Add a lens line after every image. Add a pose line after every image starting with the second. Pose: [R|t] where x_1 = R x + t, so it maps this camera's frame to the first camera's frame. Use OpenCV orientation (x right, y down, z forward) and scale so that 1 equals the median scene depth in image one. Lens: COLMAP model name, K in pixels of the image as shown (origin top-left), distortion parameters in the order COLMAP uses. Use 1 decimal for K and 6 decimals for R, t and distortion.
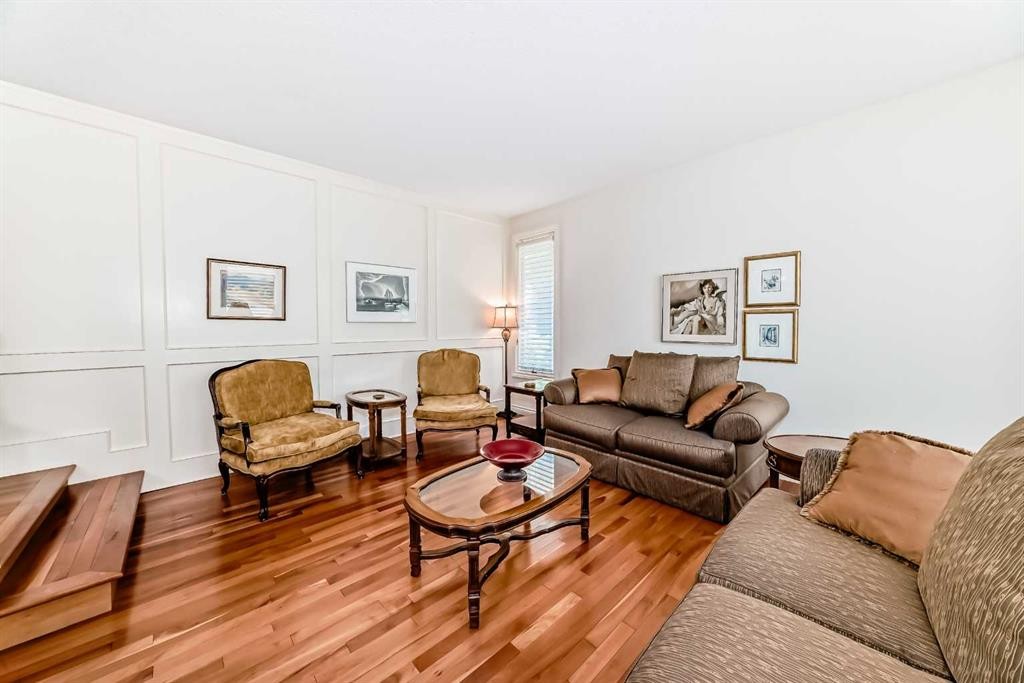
lens RADIAL K [[370.0, 0, 512.0], [0, 370.0, 341.5], [0, 0, 1]] dist [-0.028788, 0.006237]
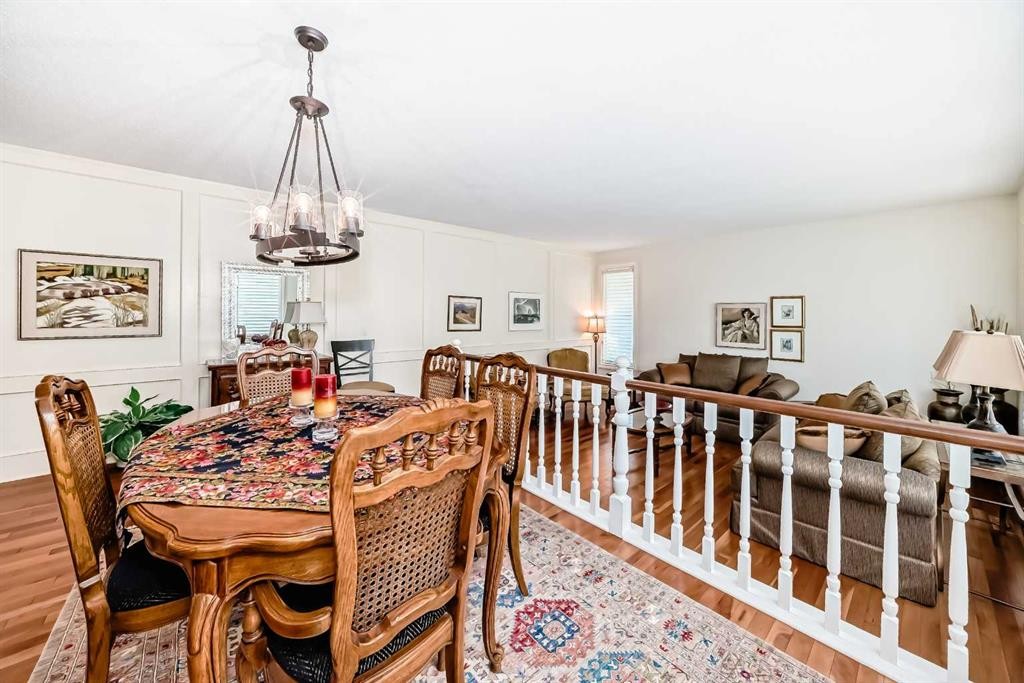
lens RADIAL K [[373.2, 0, 513.0], [0, 373.2, 314.6], [0, 0, 1]] dist [-0.028889, 0.006568]
pose [[0.999171, 0.009614, -0.039560, -0.401206], [-0.011266, 0.999065, -0.041740, -0.060235], [0.039122, 0.042151, 0.998345, -0.613864]]
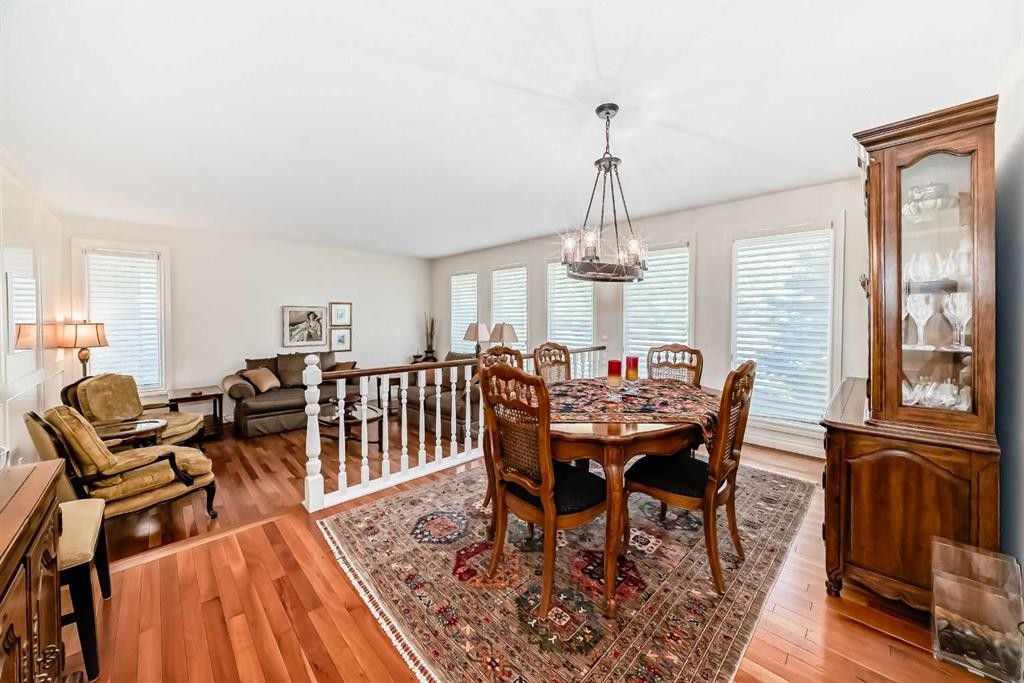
lens RADIAL K [[373.2, 0, 513.0], [0, 373.2, 314.6], [0, 0, 1]] dist [-0.028889, 0.006568]
pose [[-0.008606, 0.007442, 0.999935, -1.286912], [0.048124, 0.998817, -0.007019, -0.085728], [-0.998804, 0.048060, -0.008954, -0.002442]]
